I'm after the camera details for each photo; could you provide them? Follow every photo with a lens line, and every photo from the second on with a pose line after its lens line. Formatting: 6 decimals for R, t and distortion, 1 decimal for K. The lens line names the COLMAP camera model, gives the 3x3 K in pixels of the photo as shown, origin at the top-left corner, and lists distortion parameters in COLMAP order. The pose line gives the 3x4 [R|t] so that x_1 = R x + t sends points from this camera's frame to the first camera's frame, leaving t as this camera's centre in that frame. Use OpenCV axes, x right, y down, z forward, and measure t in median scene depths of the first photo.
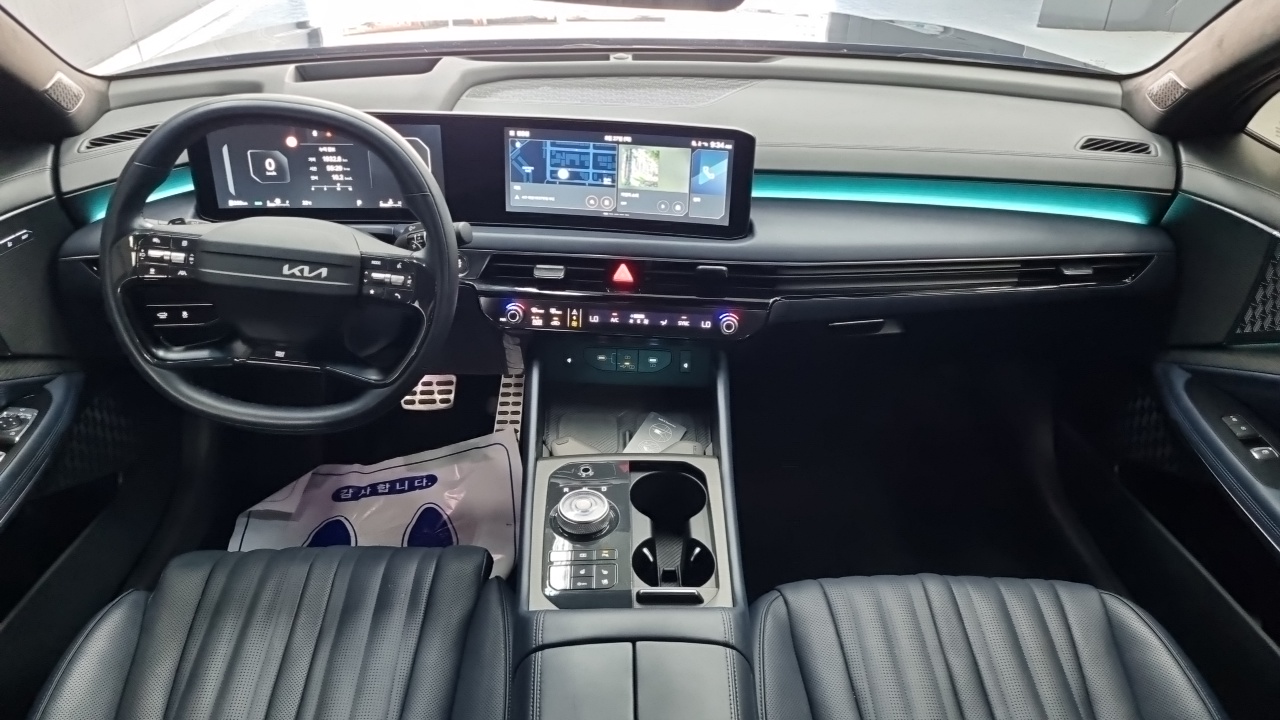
lens RADIAL K [[925.7, 0, 640.0], [0, 925.7, 360.0], [0, 0, 1]] dist [0.034766, 0.000917]
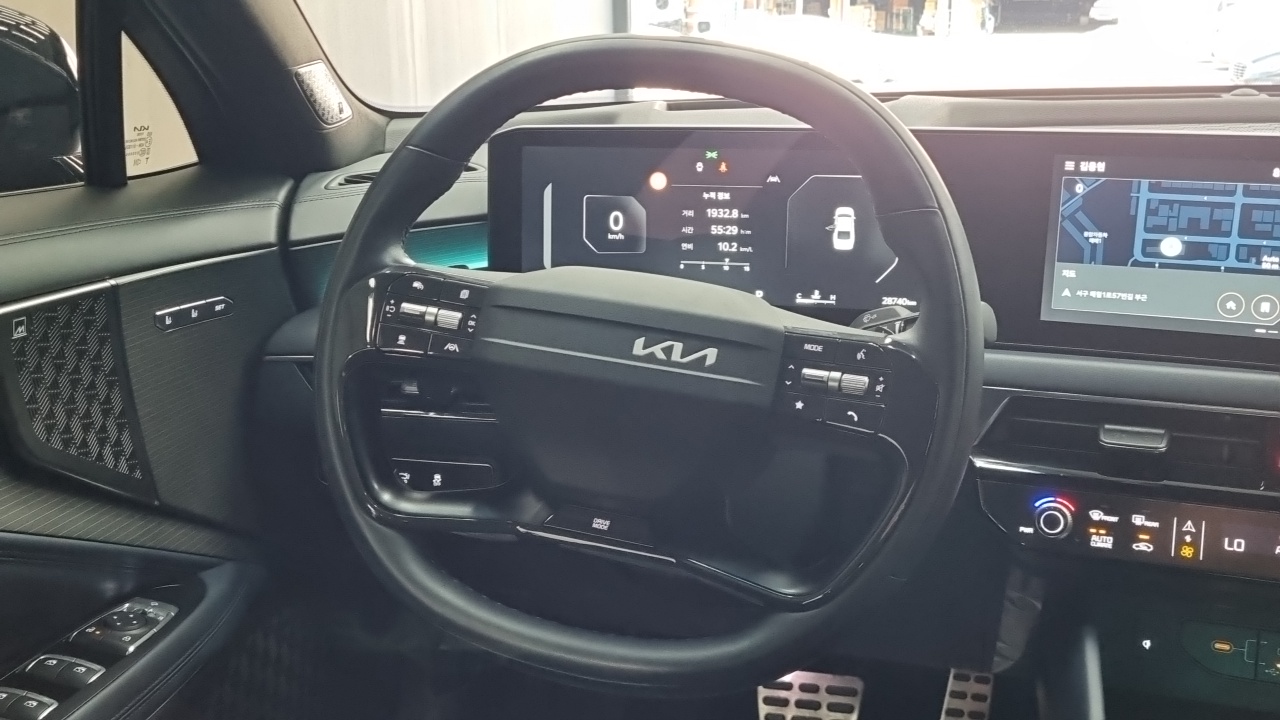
lens RADIAL K [[1370.2, 0, 640.0], [0, 1370.2, 360.0], [0, 0, 1]] dist [0.060069, -0.031923]
pose [[0.950169, 0.044561, -0.308535, -0.122951], [-0.123547, 0.962513, -0.241463, 0.070122], [0.286209, 0.267549, 0.920056, 0.262081]]
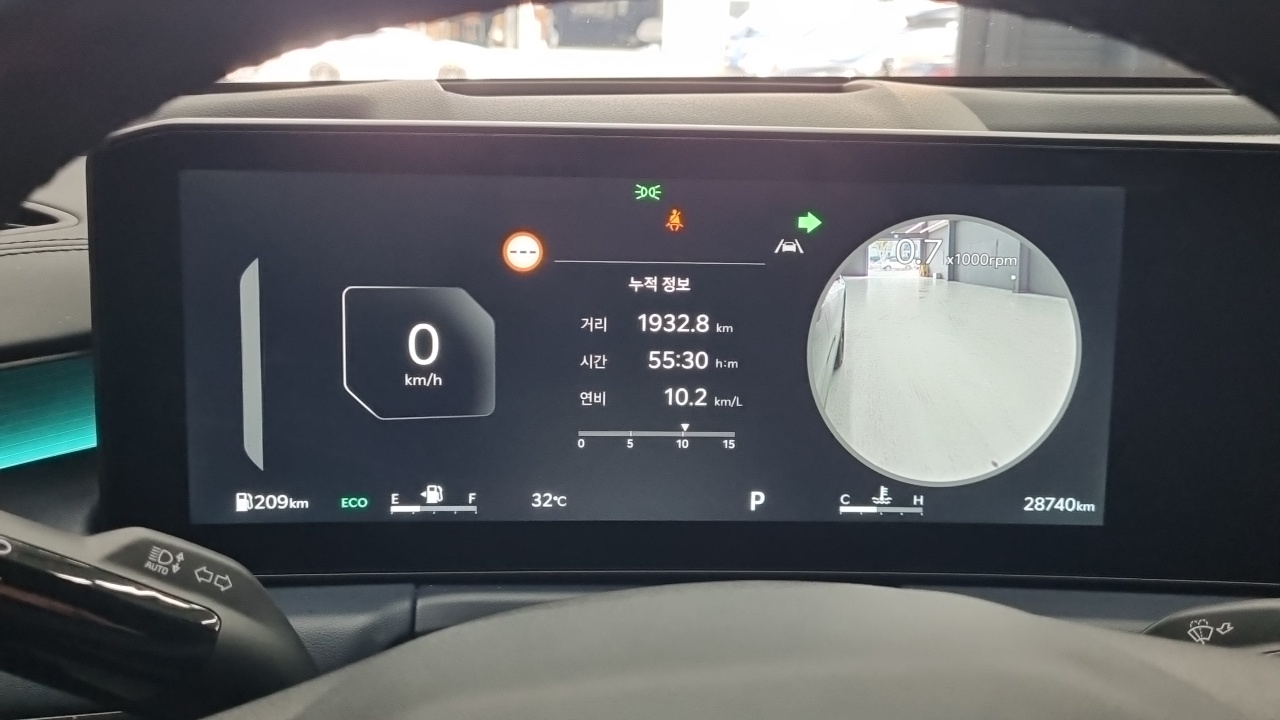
lens RADIAL K [[1370.2, 0, 640.0], [0, 1370.2, 360.0], [0, 0, 1]] dist [0.060069, -0.031923]
pose [[0.999975, 0.001850, -0.006855, -0.337843], [-0.003623, 0.963254, -0.268568, -0.109786], [0.006106, 0.268586, 0.963236, 0.656106]]
